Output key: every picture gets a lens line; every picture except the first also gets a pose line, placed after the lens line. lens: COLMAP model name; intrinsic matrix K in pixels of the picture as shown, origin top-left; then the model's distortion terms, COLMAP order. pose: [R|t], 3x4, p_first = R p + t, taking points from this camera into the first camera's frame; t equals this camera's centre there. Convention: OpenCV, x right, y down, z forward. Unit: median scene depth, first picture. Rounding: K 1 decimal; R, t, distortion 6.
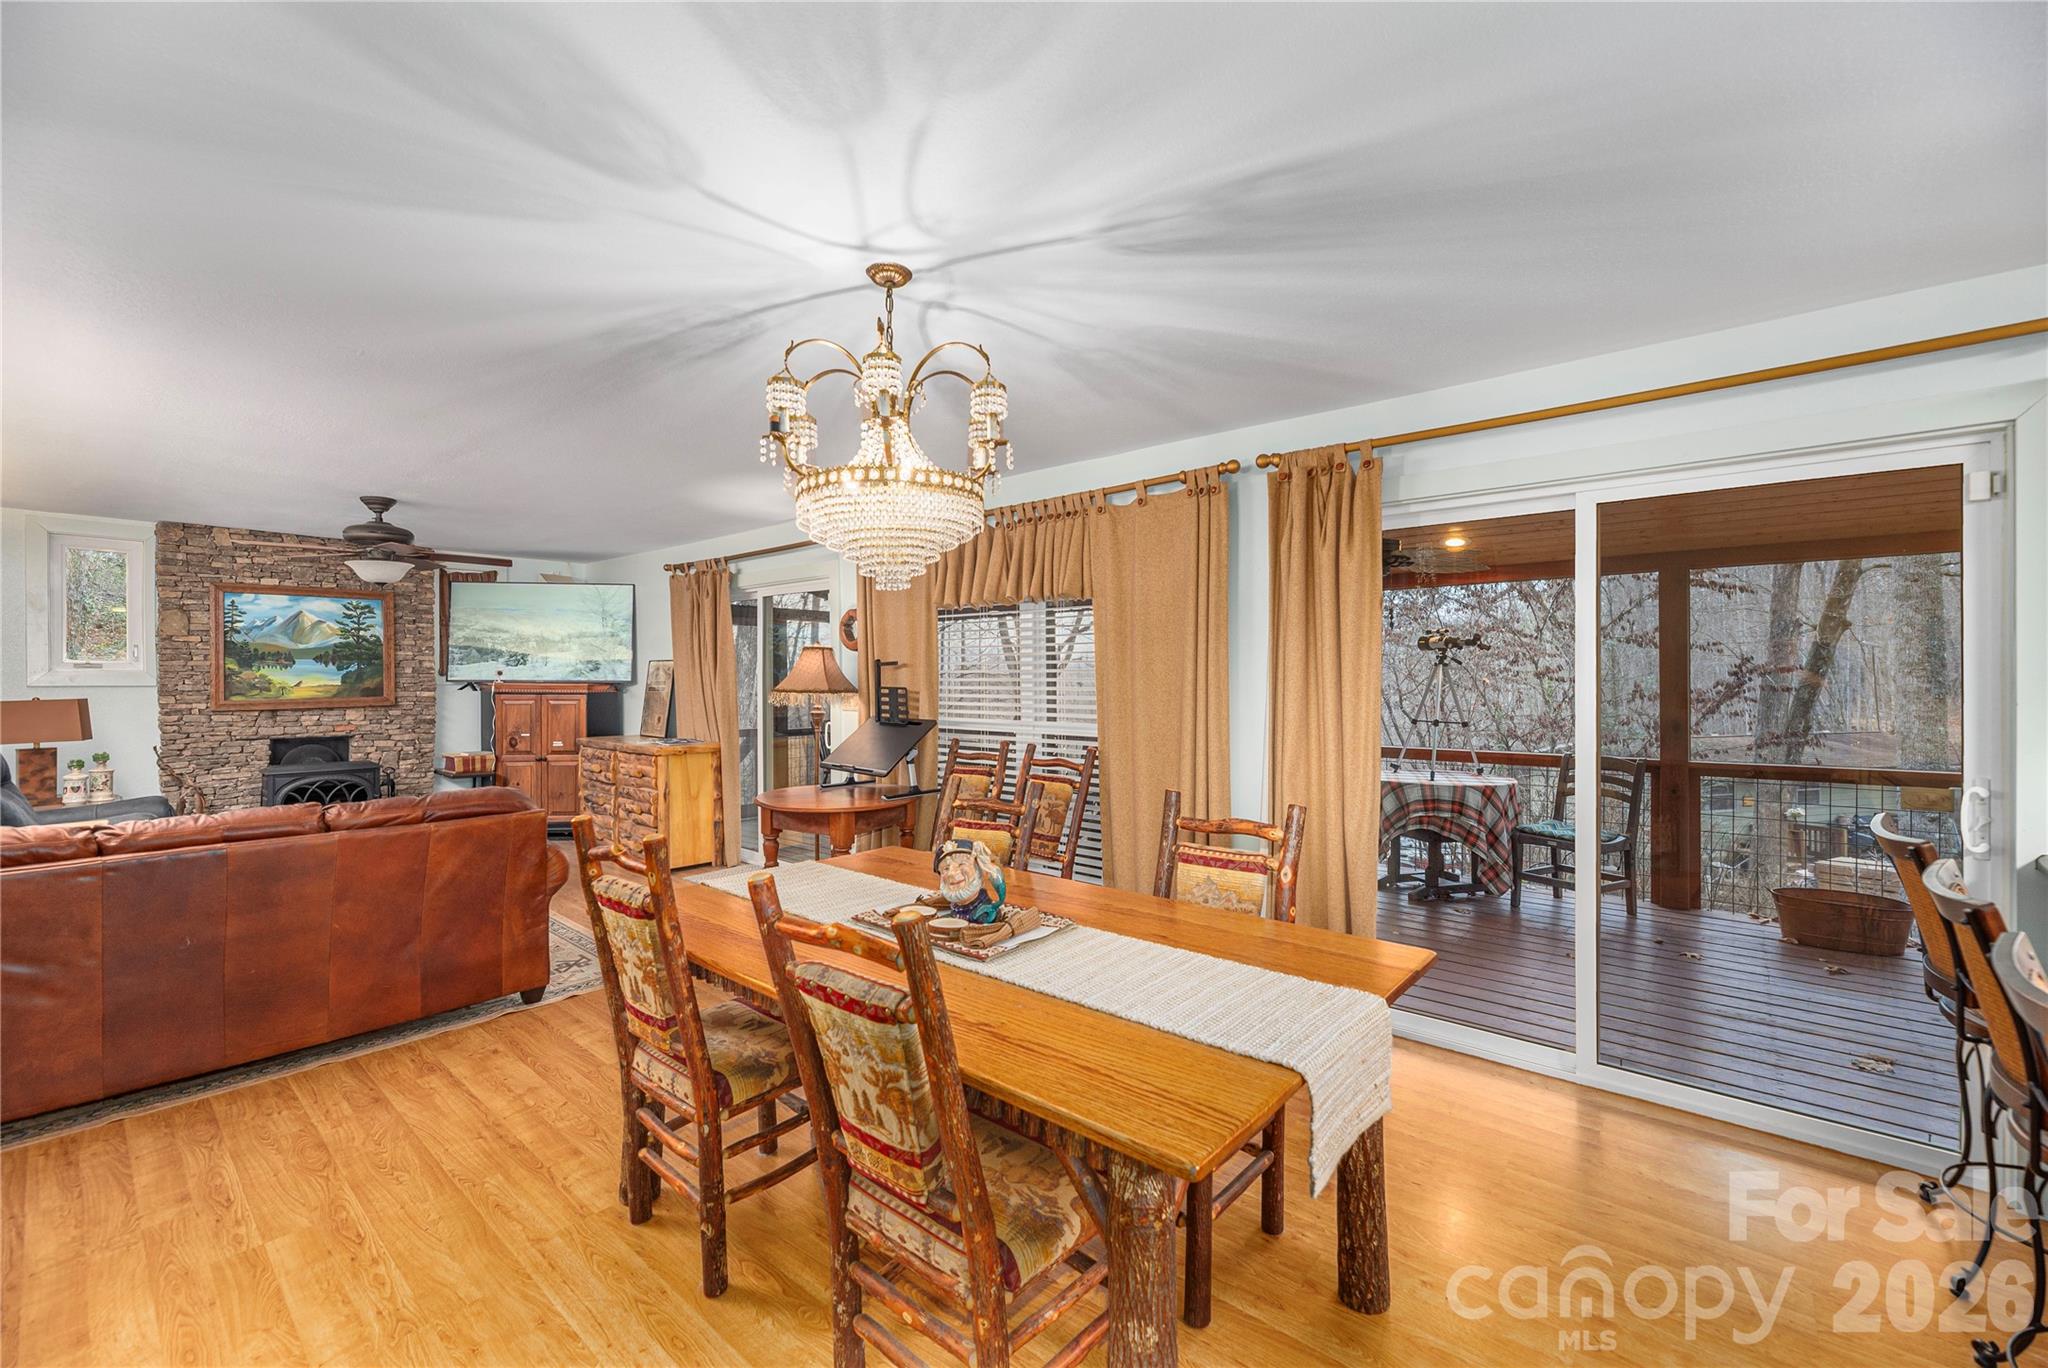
lens RADIAL K [[836.2, 0, 1017.1], [0, 836.2, 681.6], [0, 0, 1]] dist [-0.003056, 0.000347]
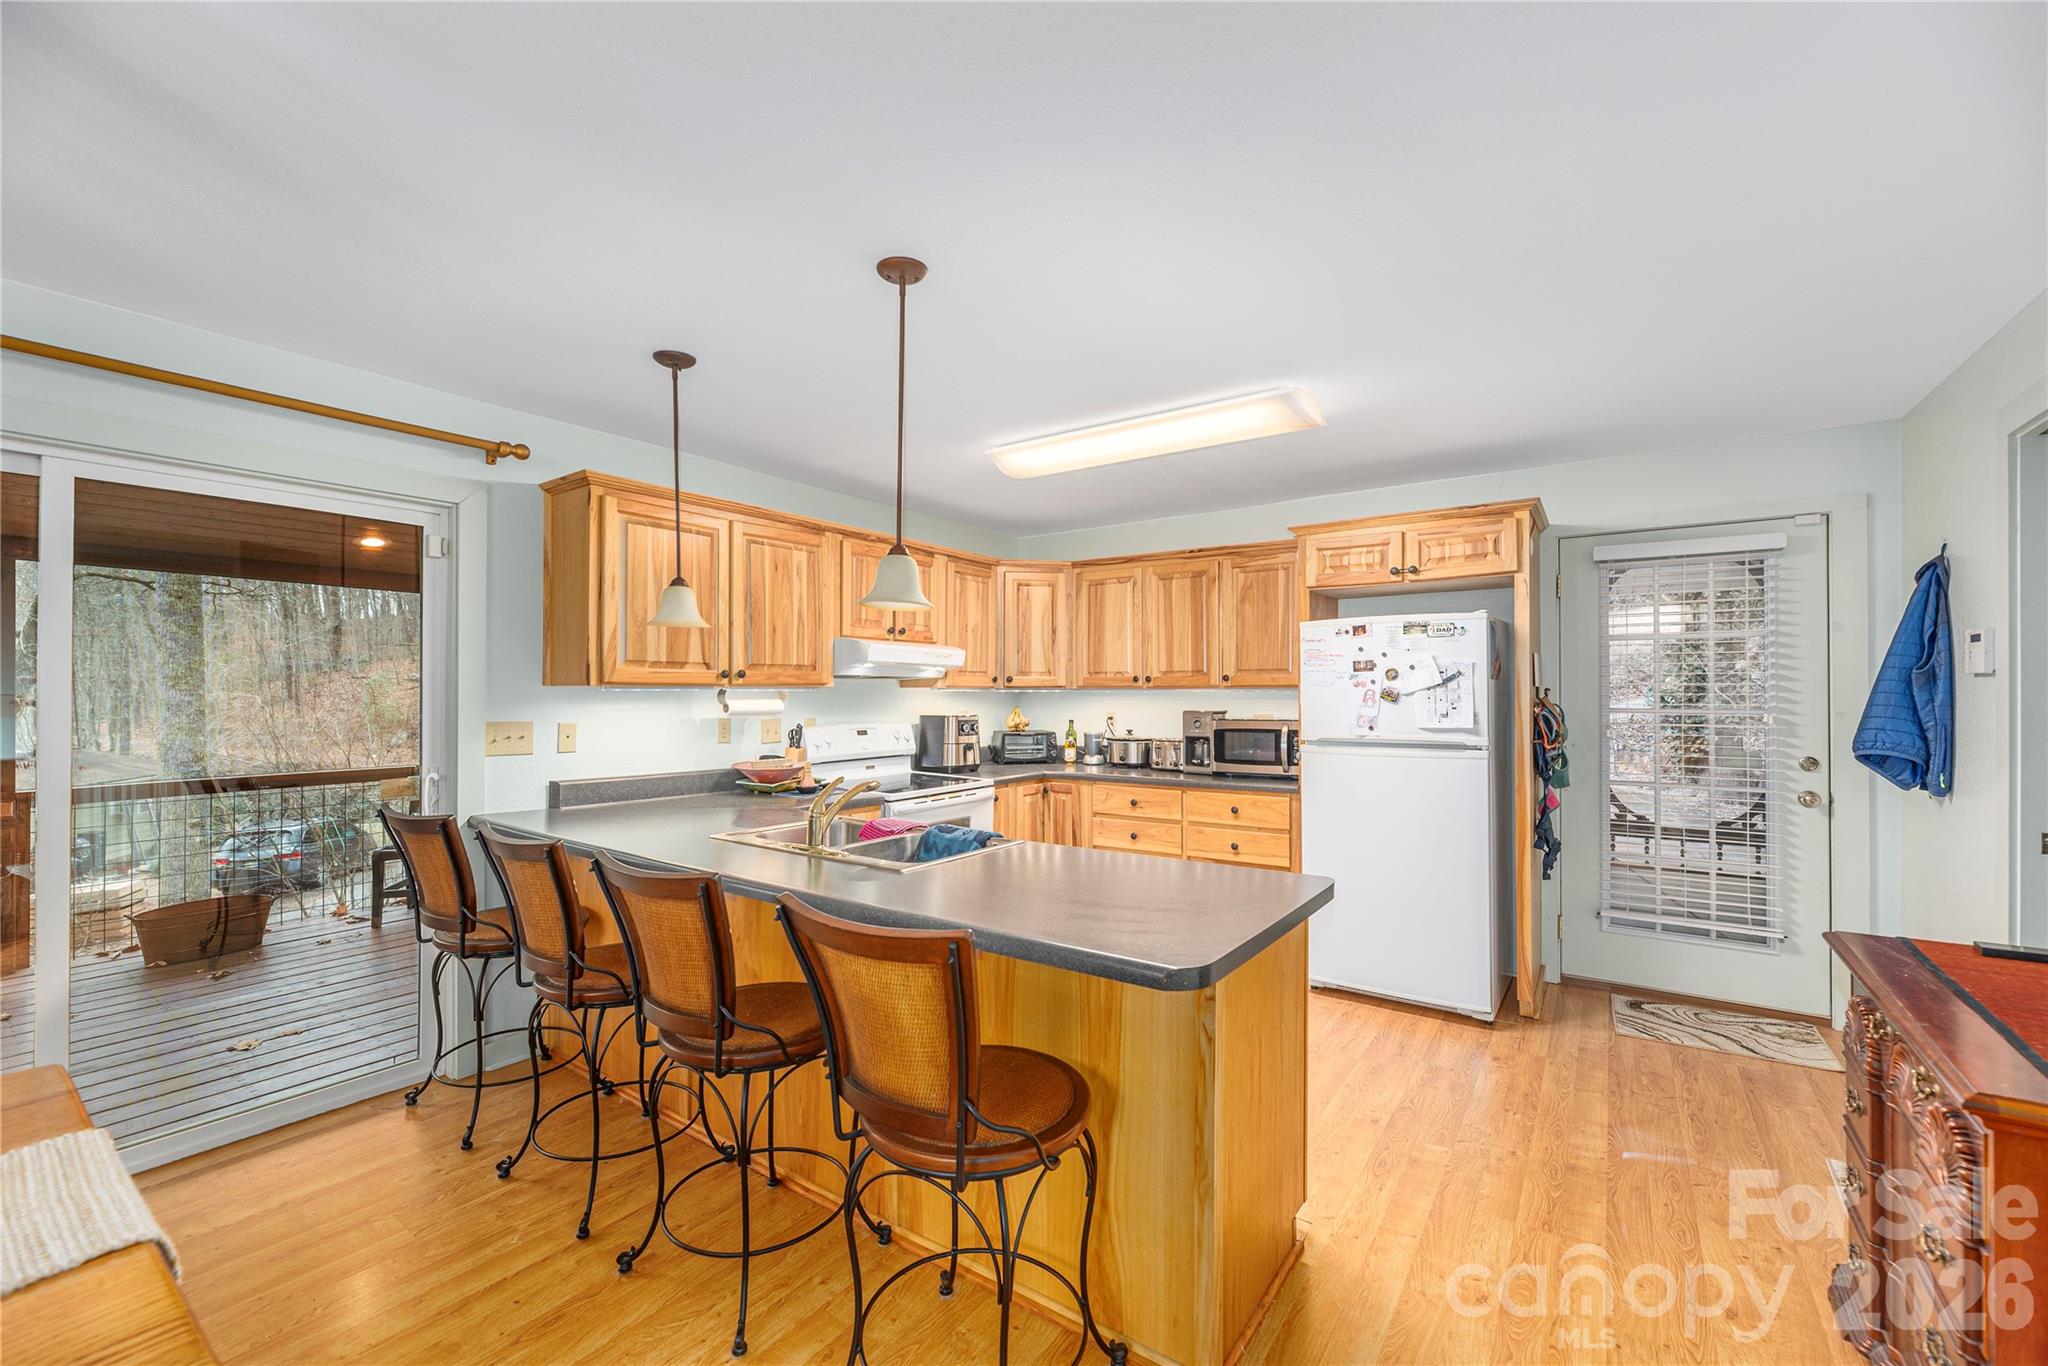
lens RADIAL K [[836.2, 0, 1013.1], [0, 836.2, 681.1], [0, 0, 1]] dist [-0.003056, 0.000347]
pose [[-0.085501, 0.013416, 0.996248, -0.834753], [0.002716, 0.999909, -0.013232, 0.000701], [-0.996334, 0.001574, -0.085530, 0.688069]]
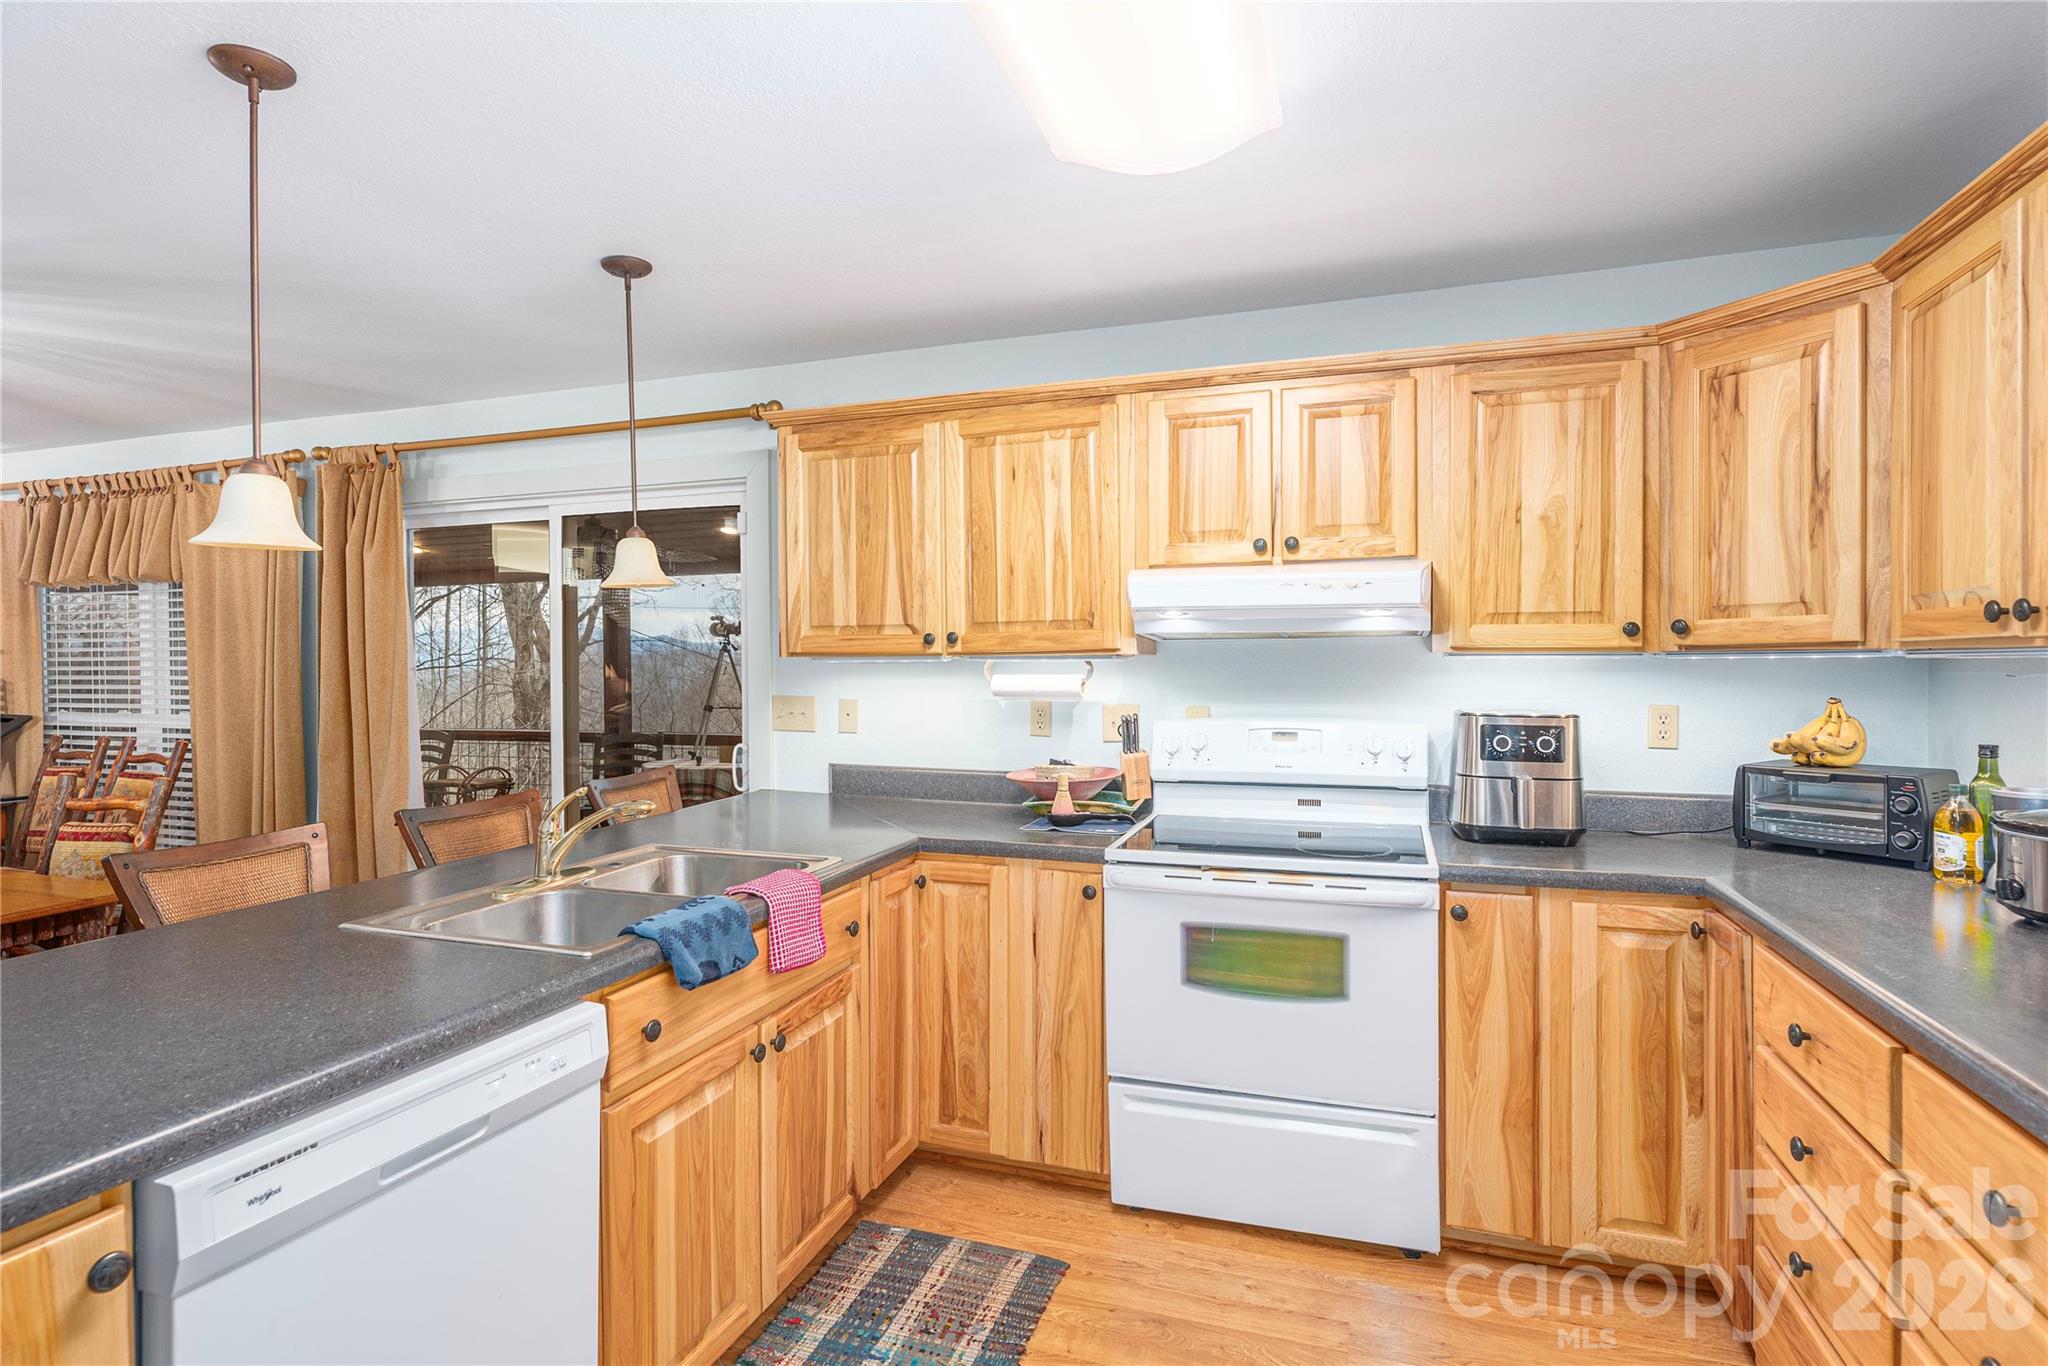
lens RADIAL K [[1081.7, 0, 1023.2], [0, 1081.7, 663.7], [0, 0, 1]] dist [-0.001577, 0.001483]
pose [[0.937643, -0.006357, 0.347543, 0.490547], [0.006266, 0.999979, 0.001386, -0.002341], [-0.347545, 0.000878, 0.937663, -0.414002]]
